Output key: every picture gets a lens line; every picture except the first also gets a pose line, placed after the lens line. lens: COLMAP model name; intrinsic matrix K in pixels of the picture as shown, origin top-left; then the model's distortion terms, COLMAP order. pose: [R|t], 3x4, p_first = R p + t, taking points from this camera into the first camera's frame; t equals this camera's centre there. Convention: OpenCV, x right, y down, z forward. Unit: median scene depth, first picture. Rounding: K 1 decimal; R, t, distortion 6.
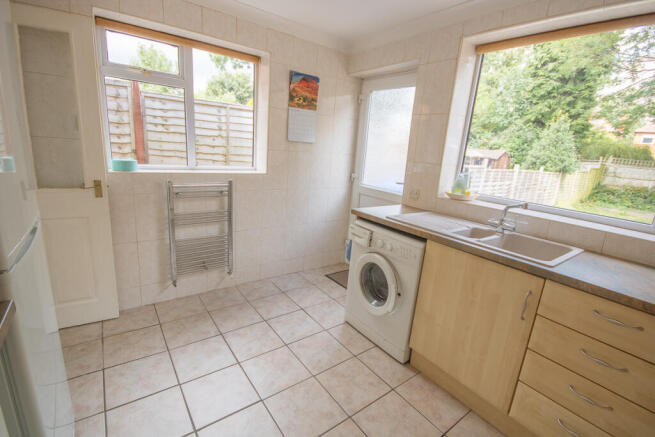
lens RADIAL K [[305.7, 0, 328.4], [0, 305.7, 217.3], [0, 0, 1]] dist [0.001232, -0.000144]
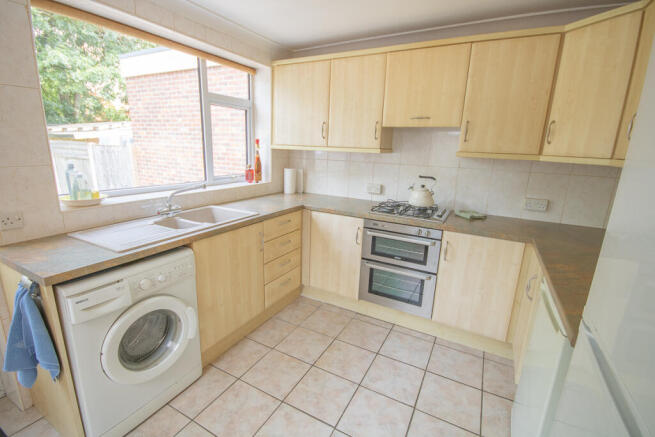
lens RADIAL K [[305.7, 0, 327.6], [0, 305.7, 221.0], [0, 0, 1]] dist [0.001232, -0.000144]
pose [[-0.428732, -0.301752, 0.851548, -0.080645], [0.145491, 0.907207, 0.394726, -0.037538], [-0.891640, 0.293124, -0.345047, 0.114292]]
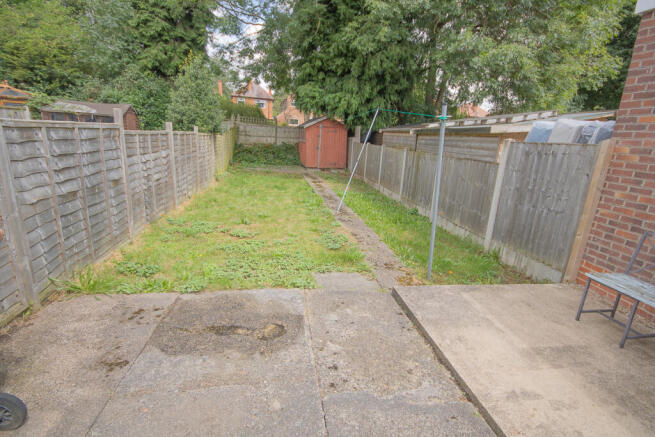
lens RADIAL K [[305.7, 0, 325.8], [0, 305.7, 218.8], [0, 0, 1]] dist [0.001232, -0.000144]
pose [[0.463633, -0.274601, 0.842400, 0.107326], [0.170964, 0.960620, 0.219044, -0.037383], [-0.869377, 0.042464, 0.492322, 0.242761]]
